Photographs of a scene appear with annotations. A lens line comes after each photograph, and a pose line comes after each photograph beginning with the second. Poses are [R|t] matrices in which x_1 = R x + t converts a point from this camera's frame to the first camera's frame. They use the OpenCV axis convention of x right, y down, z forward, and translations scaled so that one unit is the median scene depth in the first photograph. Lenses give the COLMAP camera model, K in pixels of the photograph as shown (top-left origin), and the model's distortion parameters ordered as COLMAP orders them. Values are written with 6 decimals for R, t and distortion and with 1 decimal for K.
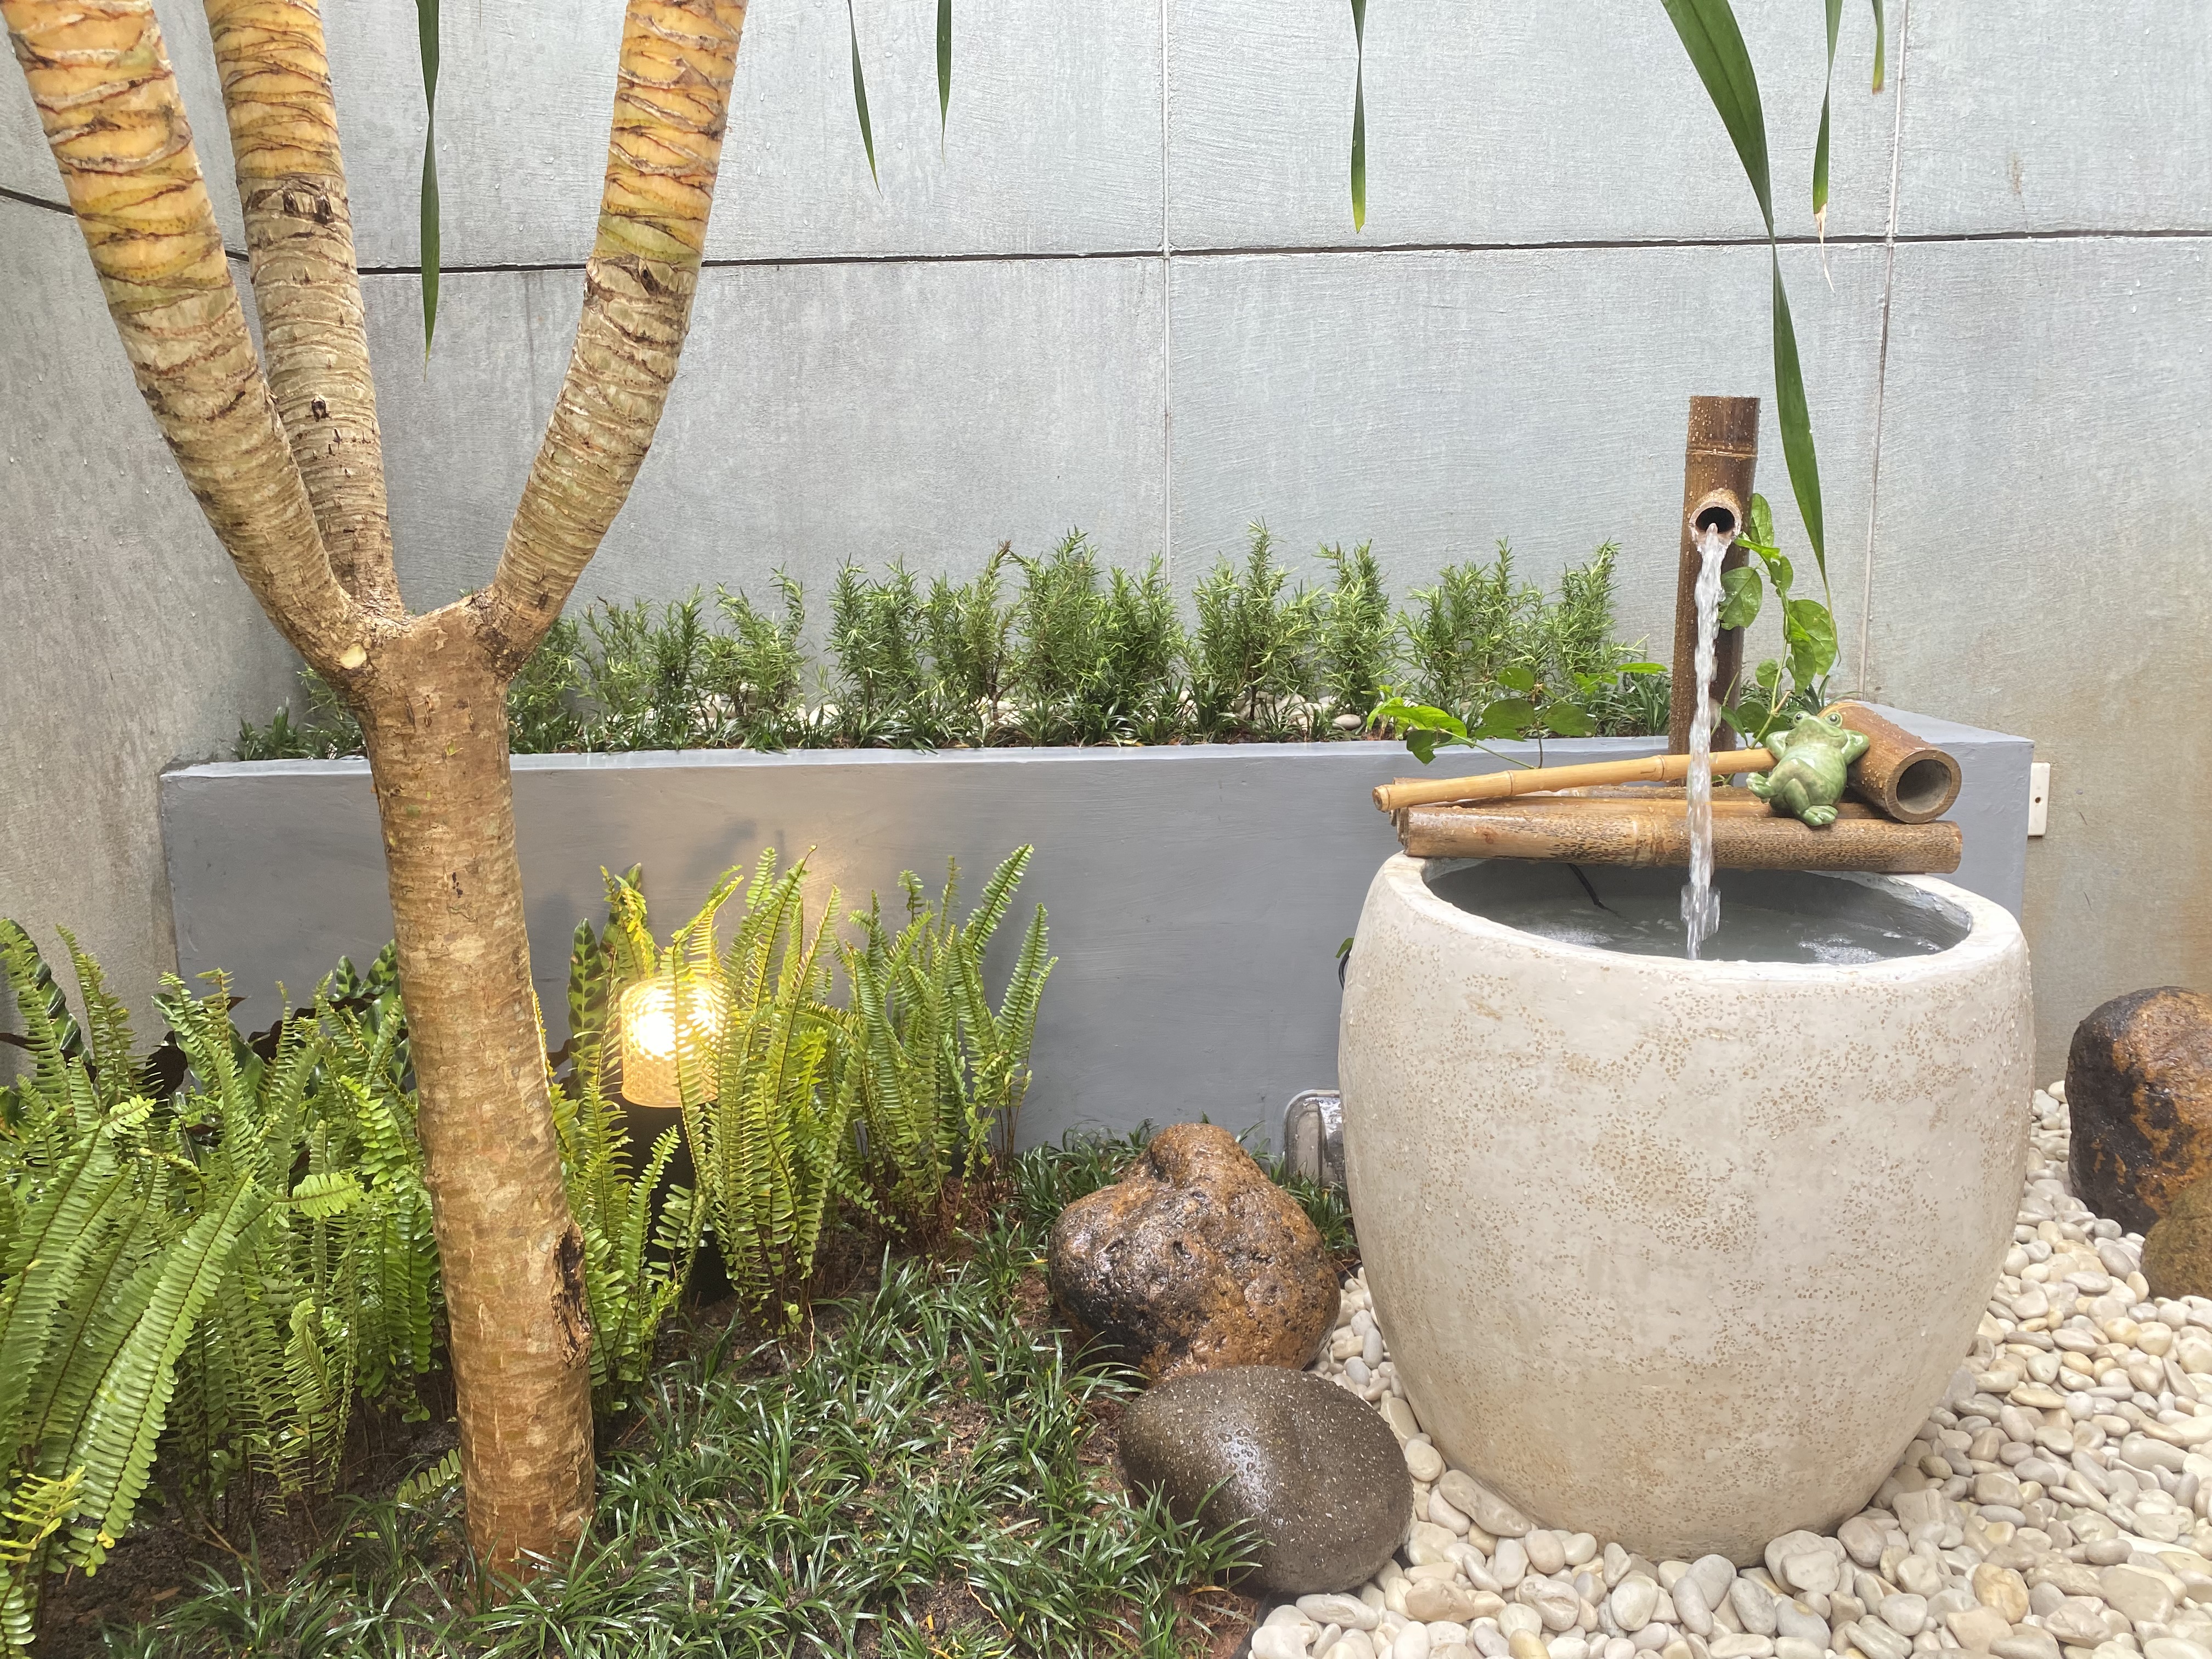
lens RADIAL K [[1709.3, 0, 1110.8], [0, 1709.3, 821.8], [0, 0, 1]] dist [0.015312, -0.017568]
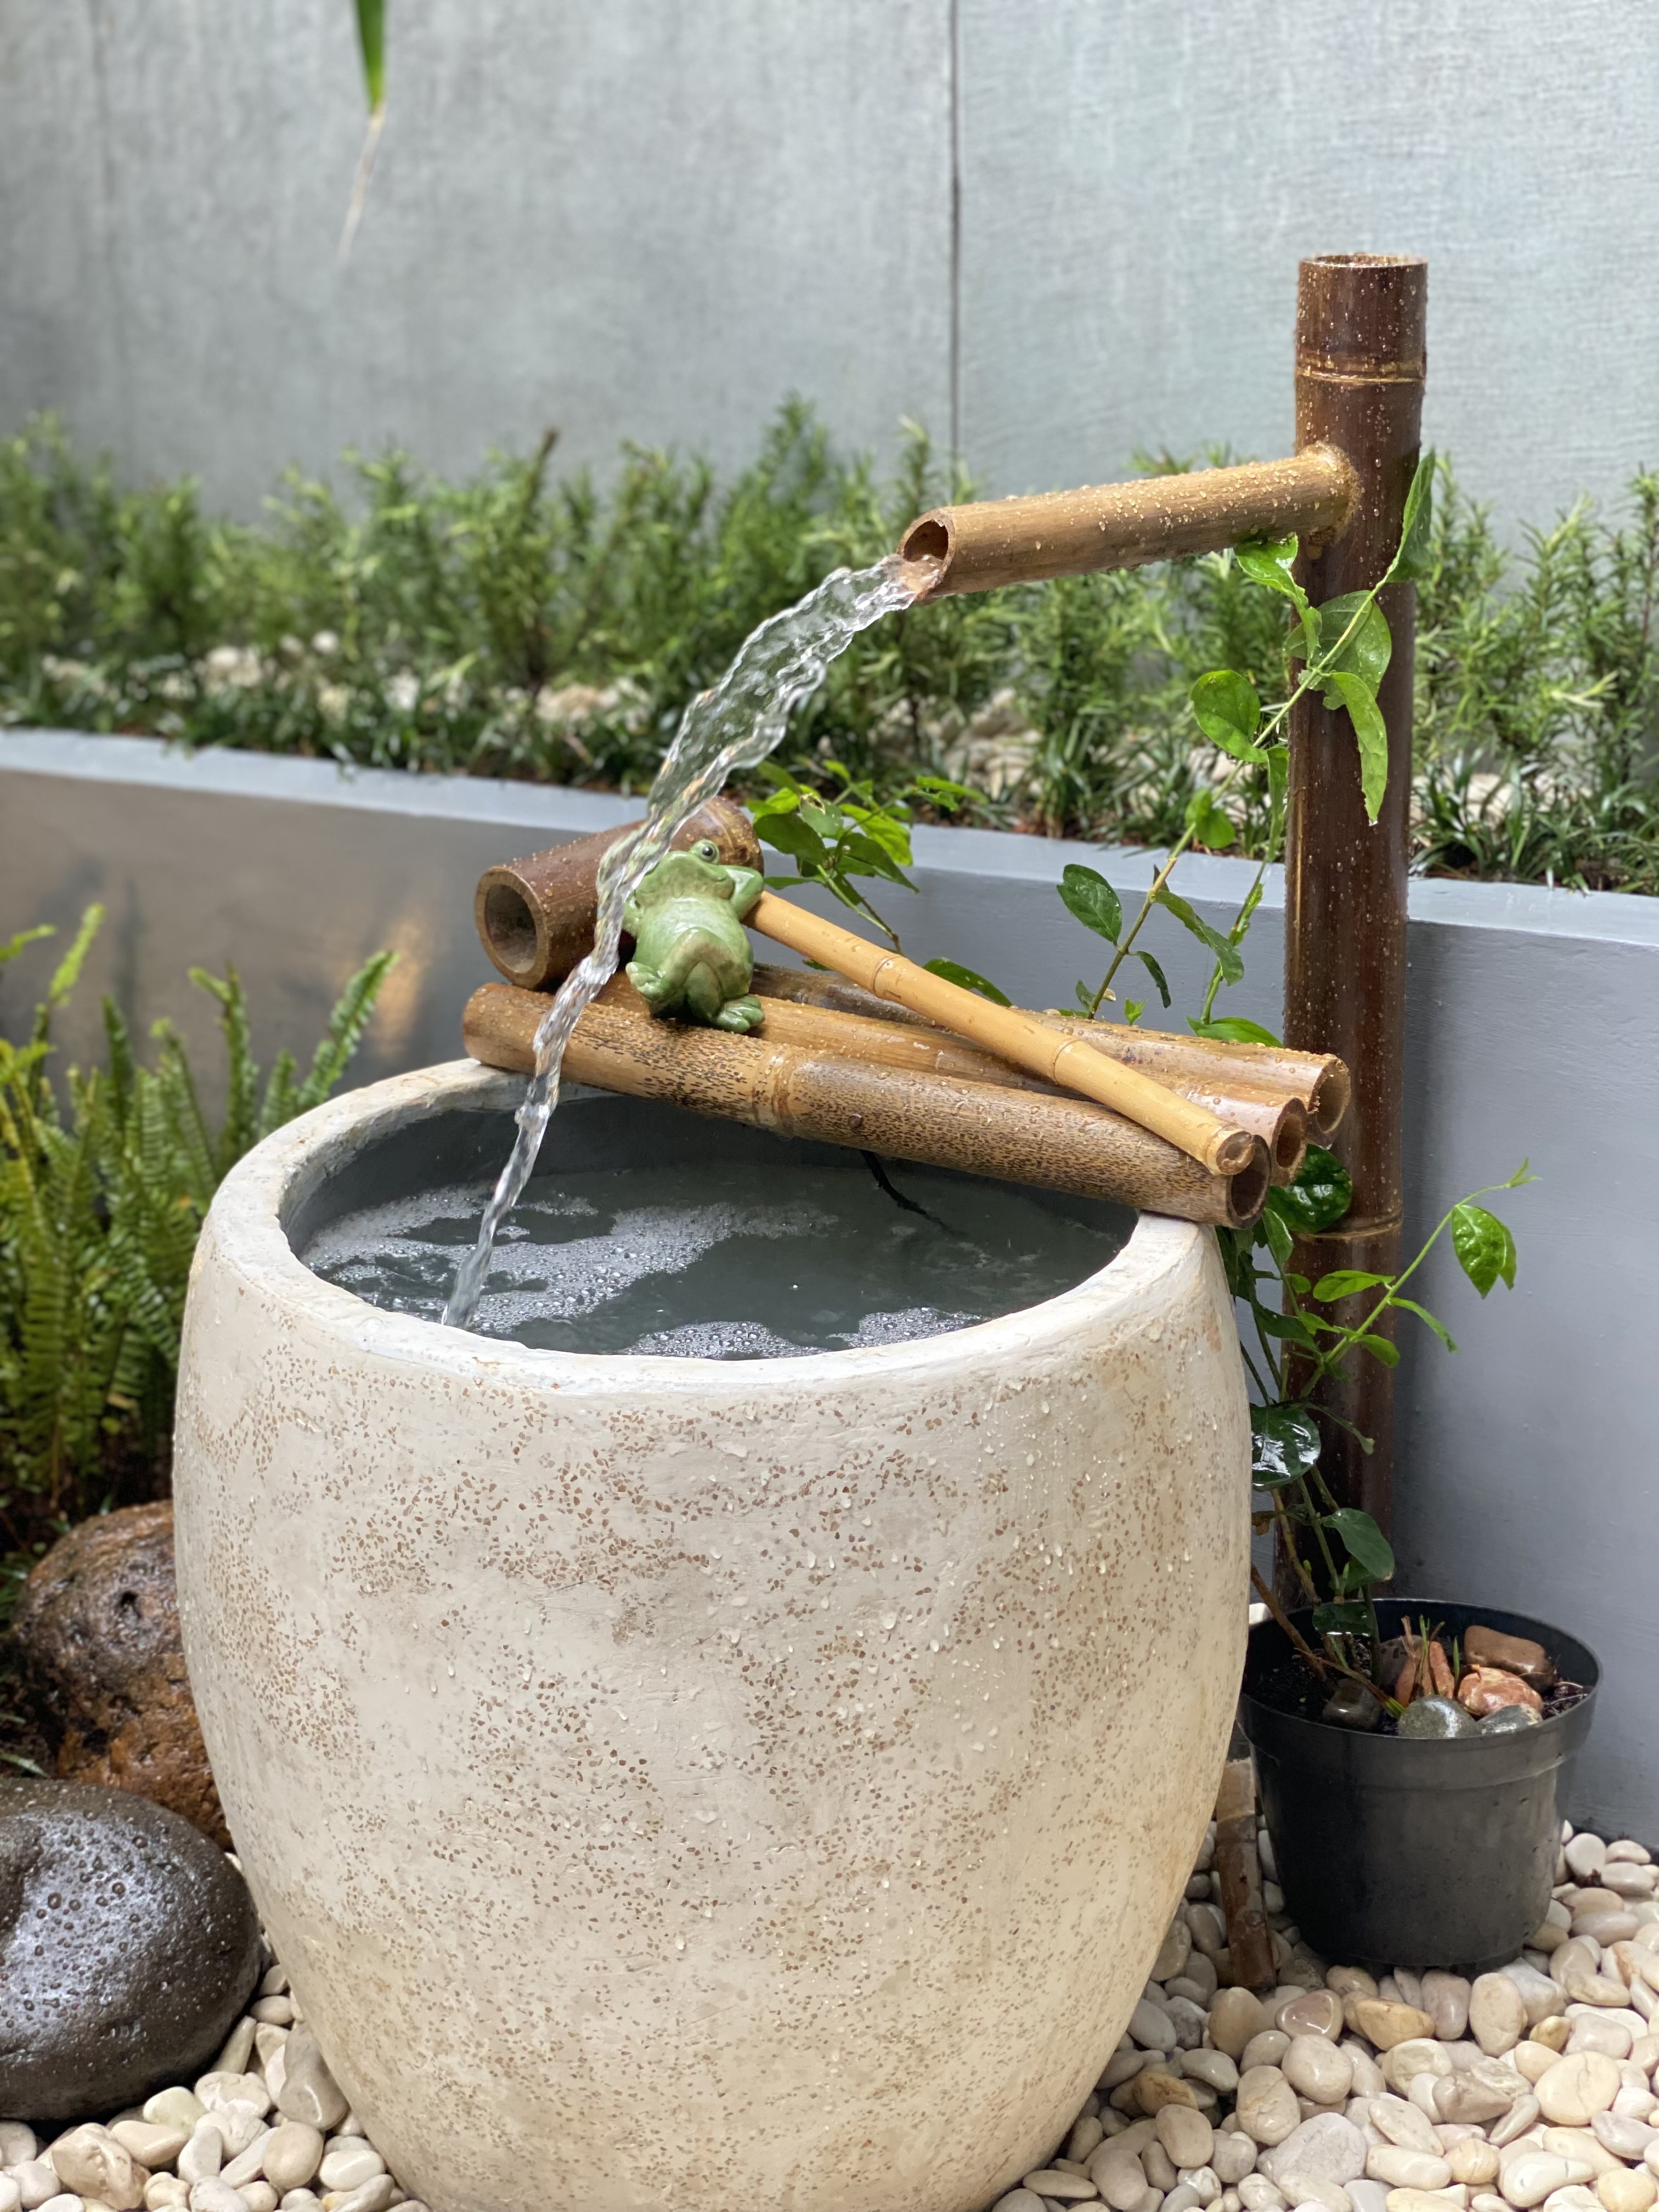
lens RADIAL K [[3401.8, 0, 832.5], [0, 3401.8, 1109.7], [0, 0, 1]] dist [0.041620, 0.000000]
pose [[0.861746, 0.142799, -0.486829, 0.946150], [-0.086288, 0.986844, 0.136725, -0.151372], [0.499948, -0.075815, 0.862730, 0.013422]]
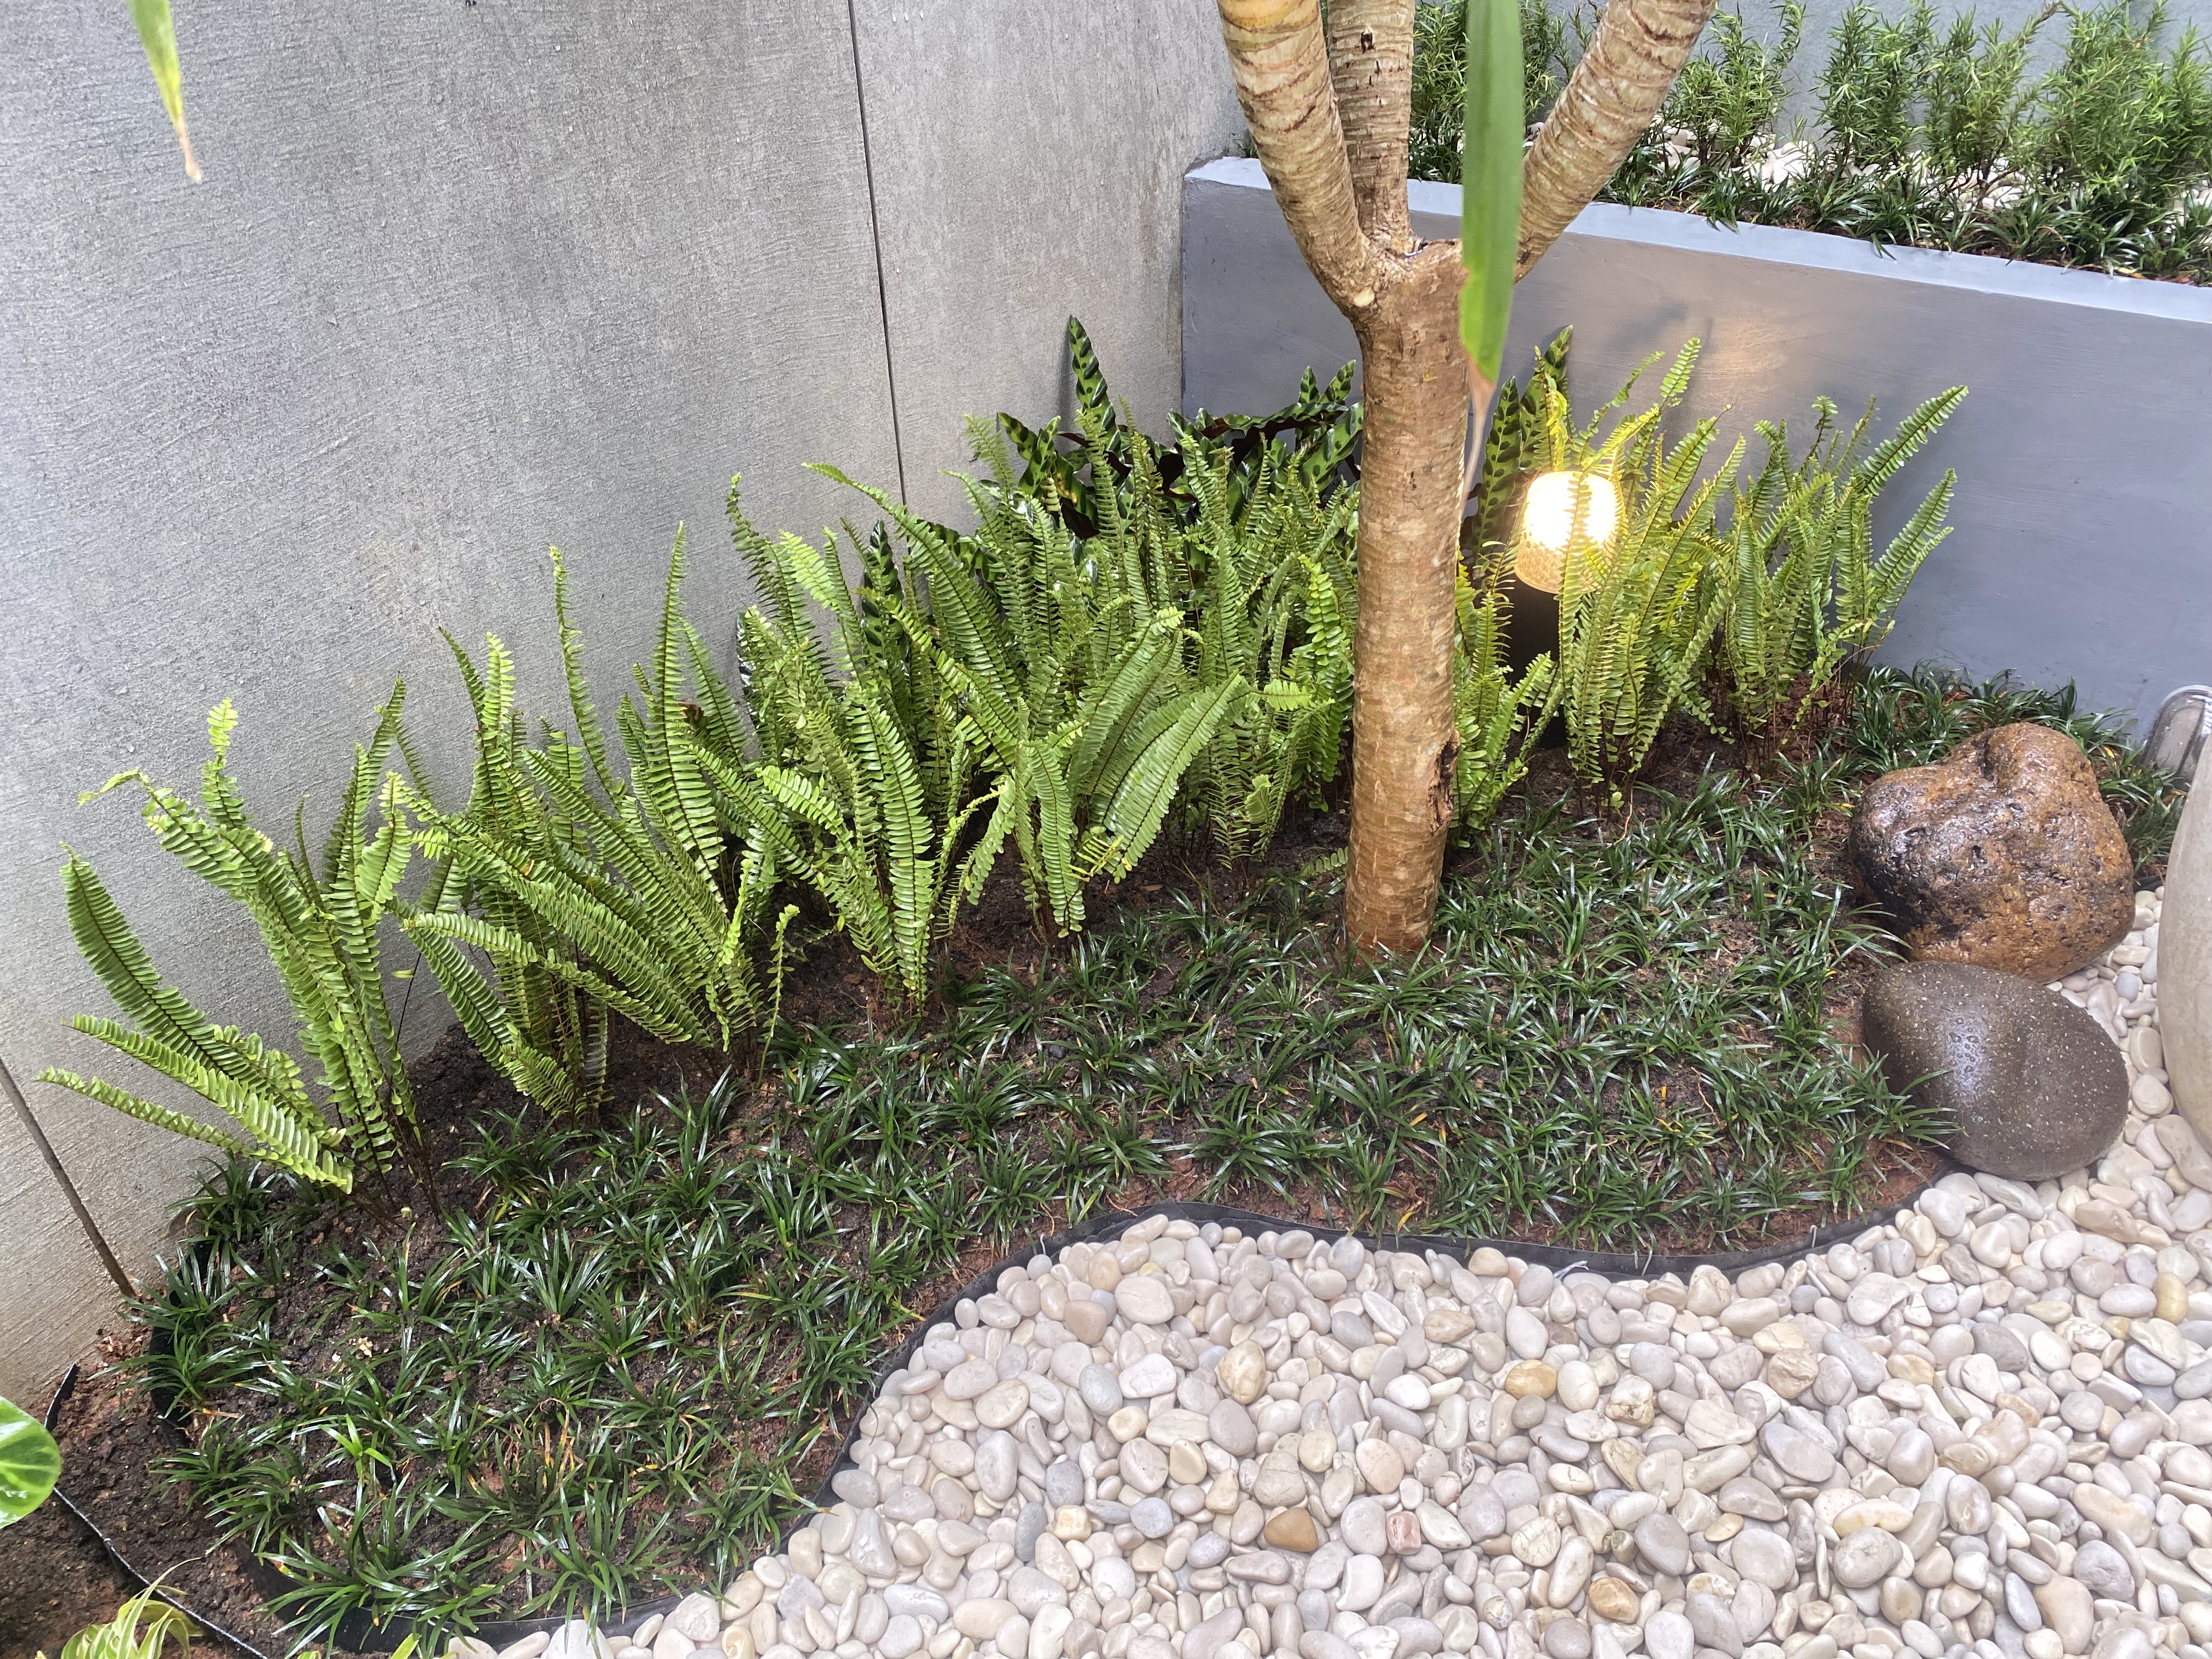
lens RADIAL K [[1709.3, 0, 1109.8], [0, 1709.3, 815.1], [0, 0, 1]] dist [0.015312, -0.017568]
pose [[0.864750, 0.290941, -0.409341, 0.002298], [-0.078482, 0.883369, 0.462061, -0.248154], [0.496032, -0.367442, 0.786727, -0.134129]]
